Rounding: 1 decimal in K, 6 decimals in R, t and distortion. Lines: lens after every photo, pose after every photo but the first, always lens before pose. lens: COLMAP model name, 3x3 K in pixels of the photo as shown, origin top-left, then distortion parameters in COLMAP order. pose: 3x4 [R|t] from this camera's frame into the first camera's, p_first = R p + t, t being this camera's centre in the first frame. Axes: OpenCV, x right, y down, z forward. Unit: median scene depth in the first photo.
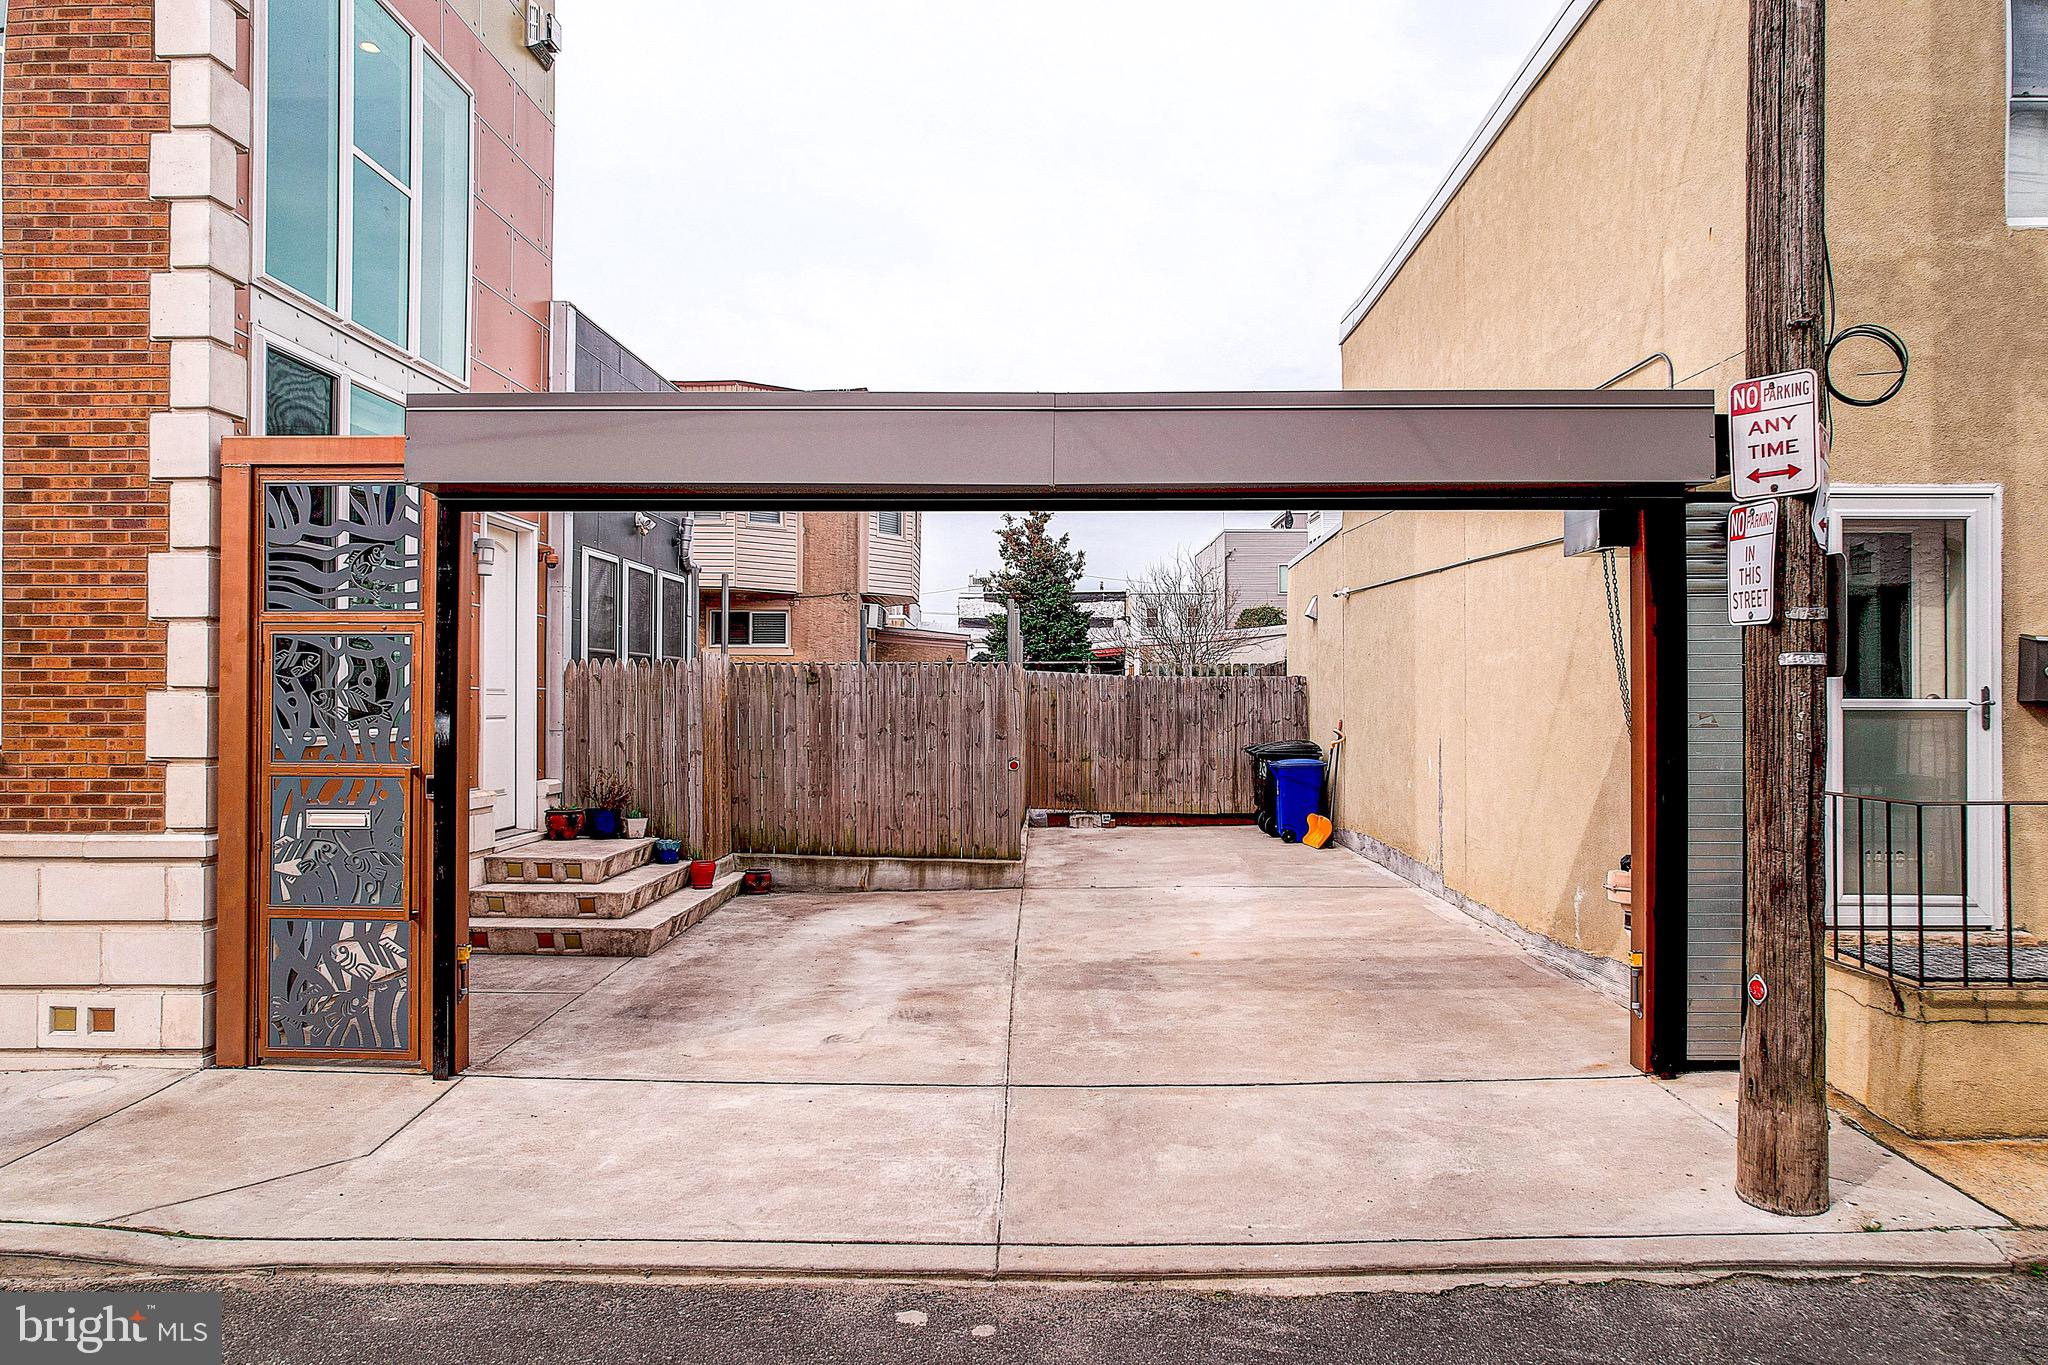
lens RADIAL K [[1307.8, 0, 1028.8], [0, 1307.8, 691.9], [0, 0, 1]] dist [-0.074840, 0.066752]
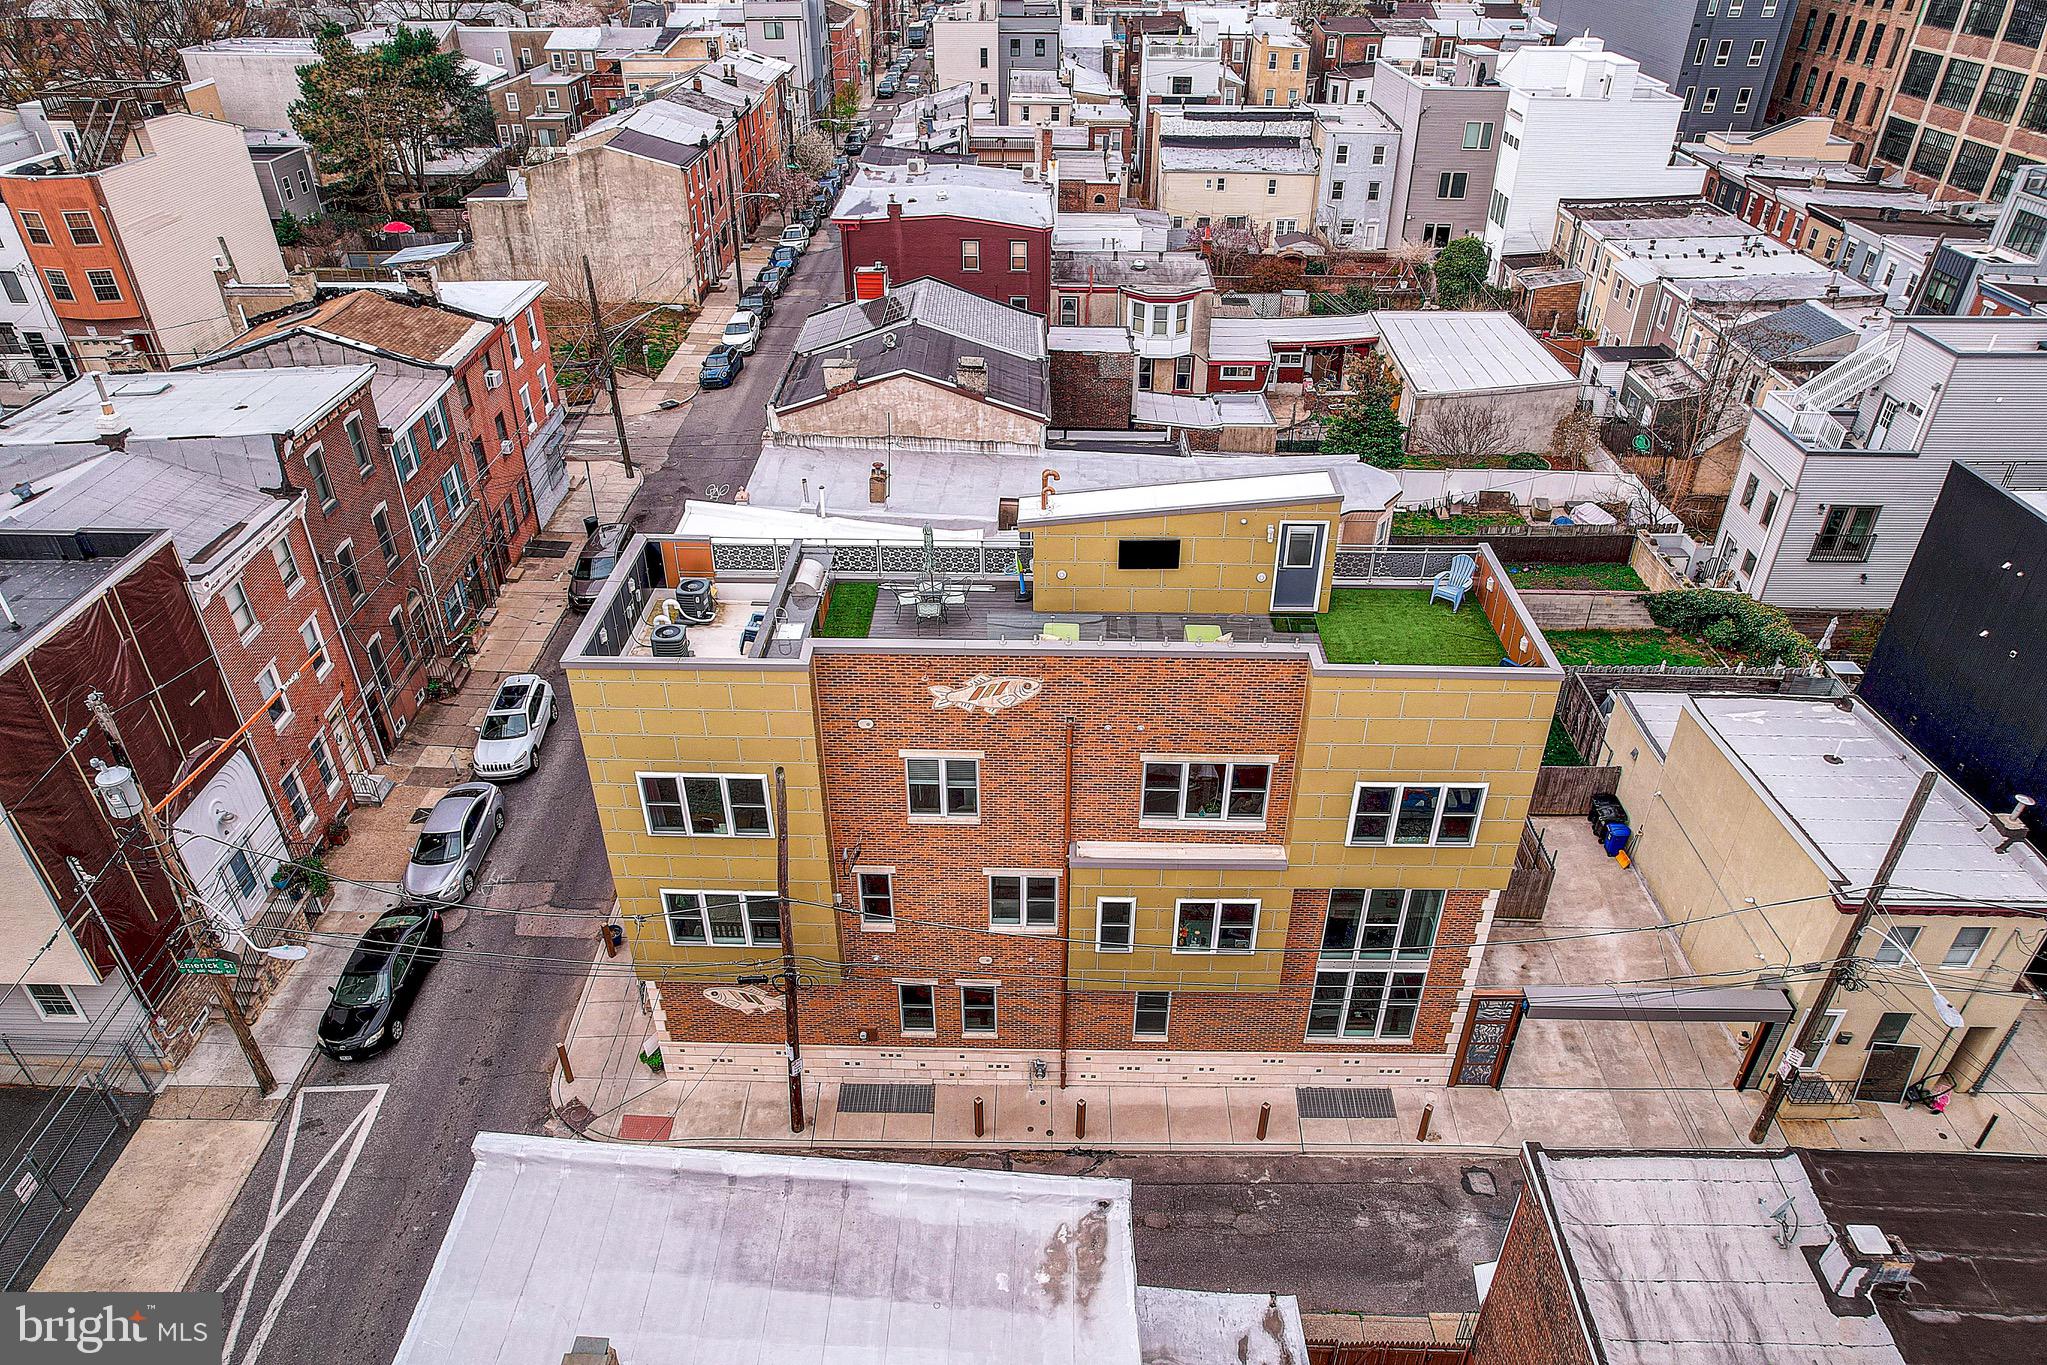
lens RADIAL K [[1307.2, 0, 1028.3], [0, 1307.2, 691.9], [0, 0, 1]] dist [-0.074840, 0.066752]
pose [[0.999997, -0.000022, 0.002296, -2.431760], [-0.001264, 0.829524, 0.558470, -4.000787], [-0.001917, -0.558471, 0.829522, -2.414769]]
